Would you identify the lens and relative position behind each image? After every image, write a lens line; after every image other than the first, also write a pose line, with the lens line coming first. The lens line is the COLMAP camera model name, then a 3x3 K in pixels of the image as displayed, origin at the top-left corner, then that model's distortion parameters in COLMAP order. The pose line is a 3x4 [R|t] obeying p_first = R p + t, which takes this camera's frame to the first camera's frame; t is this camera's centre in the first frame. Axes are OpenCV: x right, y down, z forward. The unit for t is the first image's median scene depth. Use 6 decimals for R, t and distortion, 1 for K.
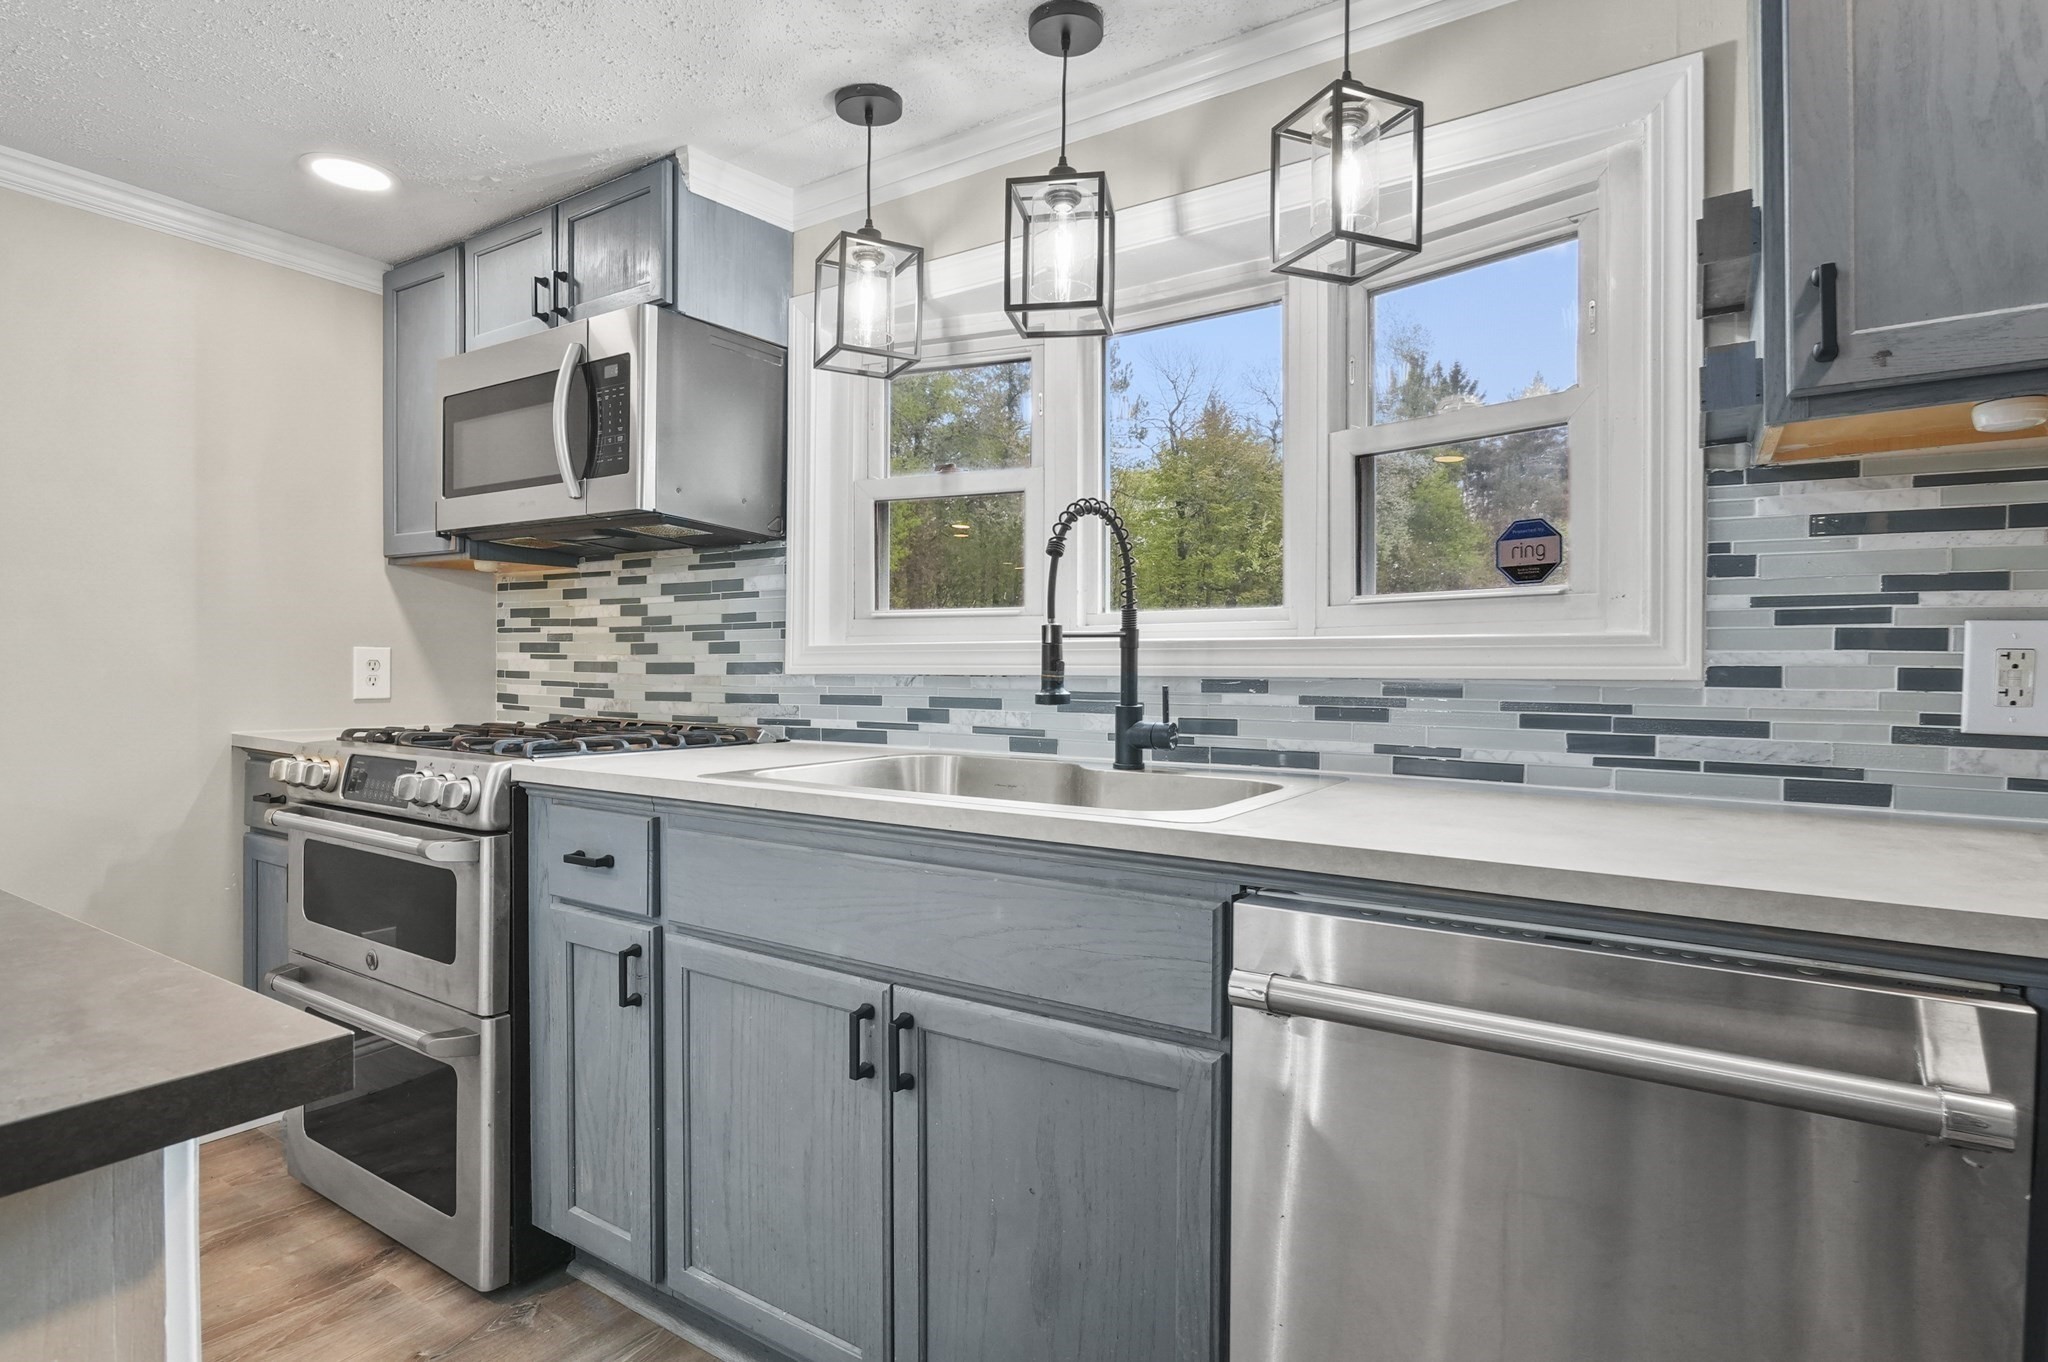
lens RADIAL K [[1059.1, 0, 1023.2], [0, 1059.1, 657.2], [0, 0, 1]] dist [-0.028932, 0.021594]
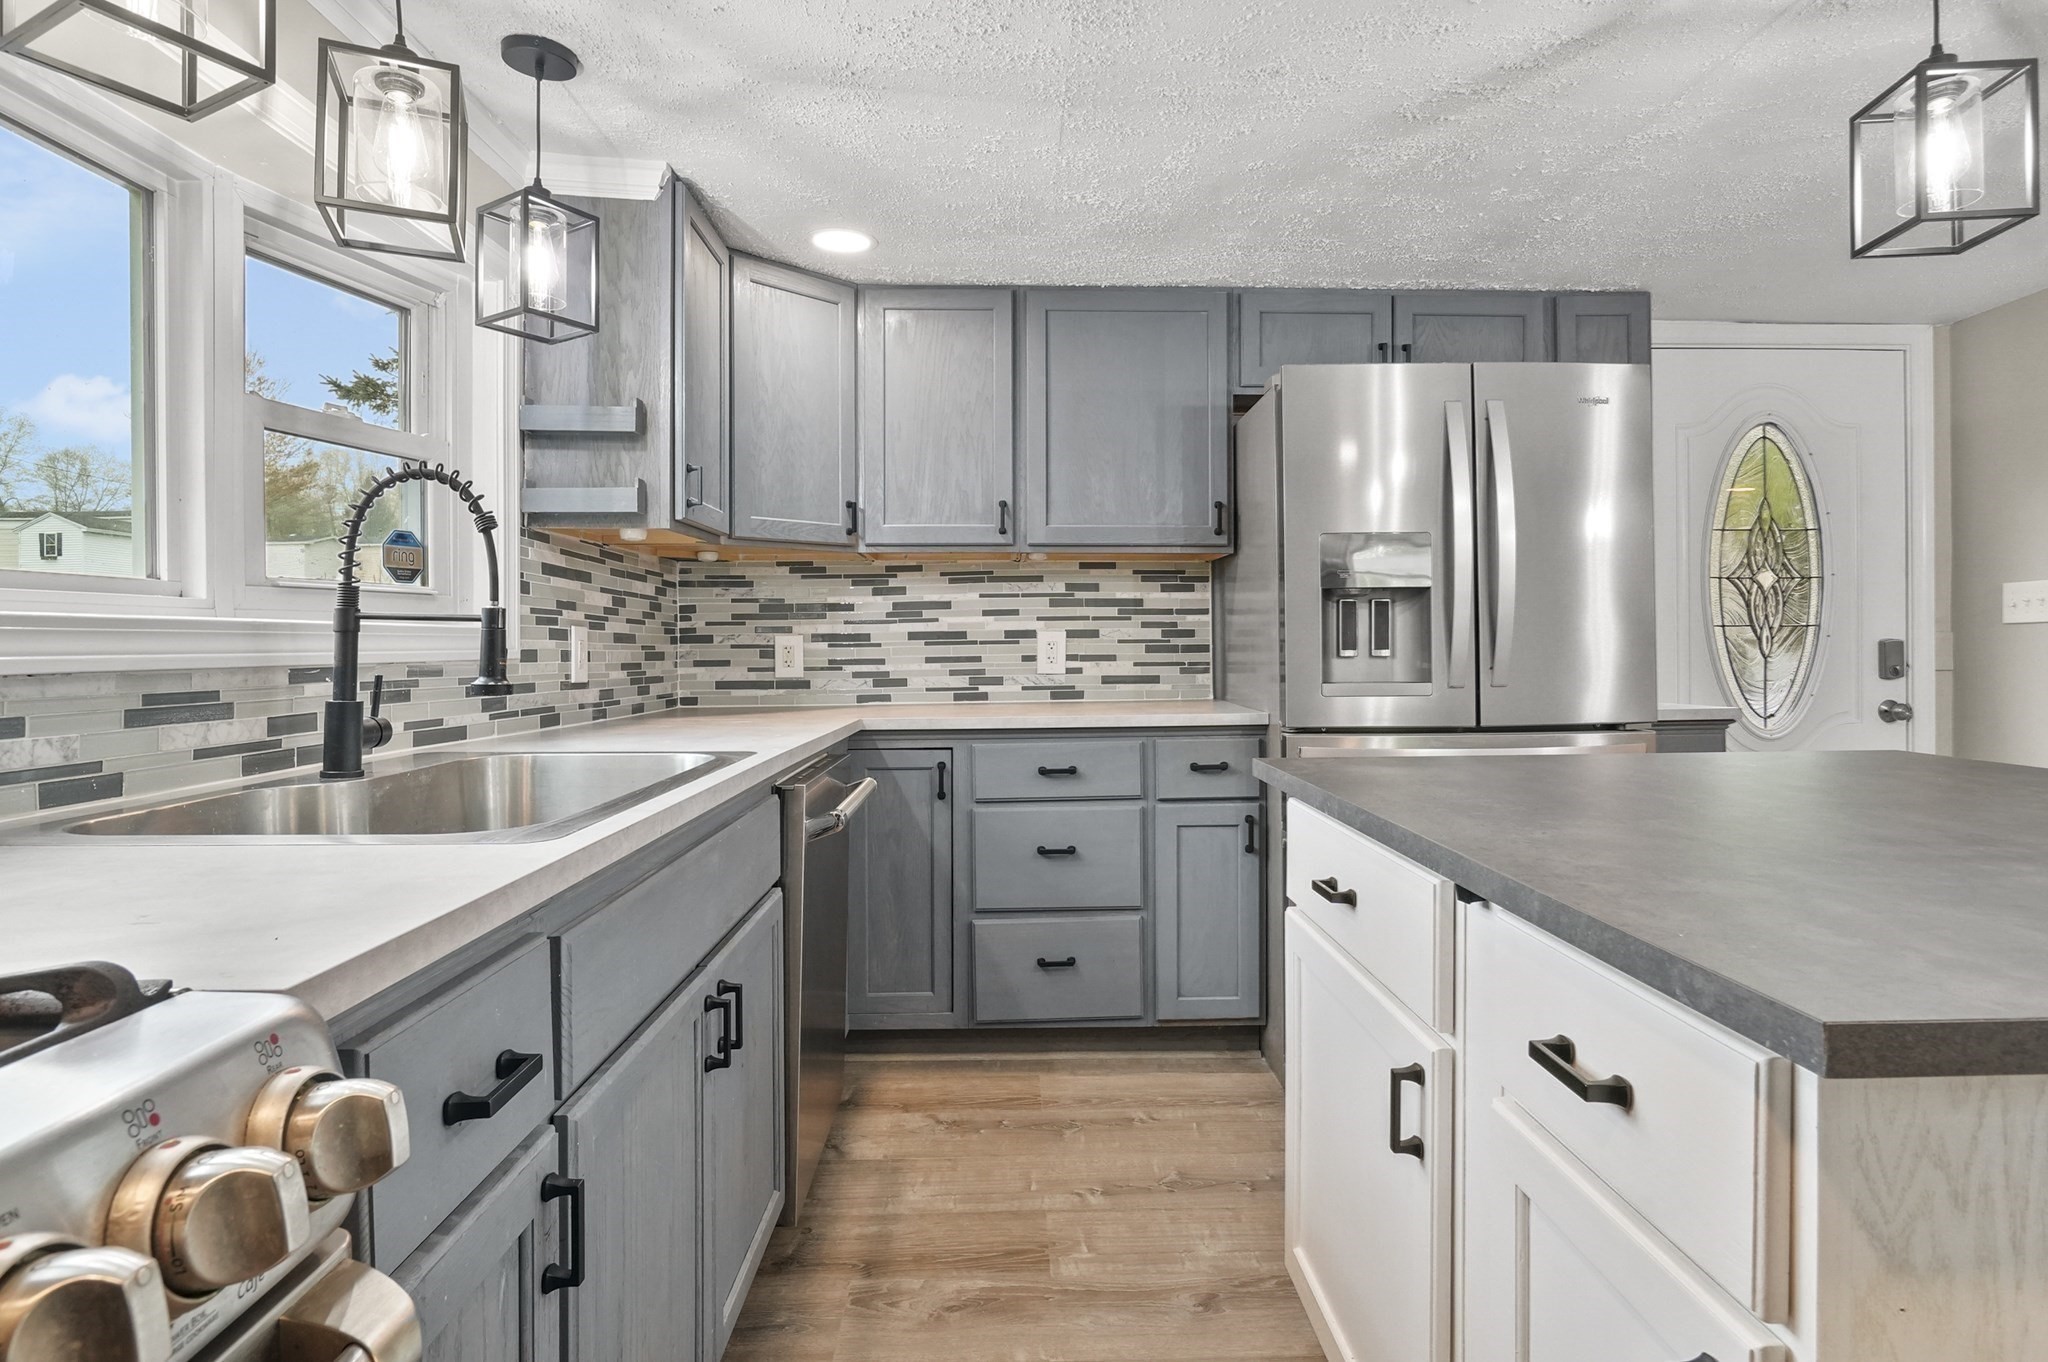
lens RADIAL K [[1059.1, 0, 1023.2], [0, 1059.1, 657.2], [0, 0, 1]] dist [-0.028932, 0.021594]
pose [[-0.555775, -0.010149, 0.831271, -0.876532], [-0.003085, 0.999944, 0.010146, 0.001236], [-0.831327, 0.003075, -0.555775, 1.005394]]
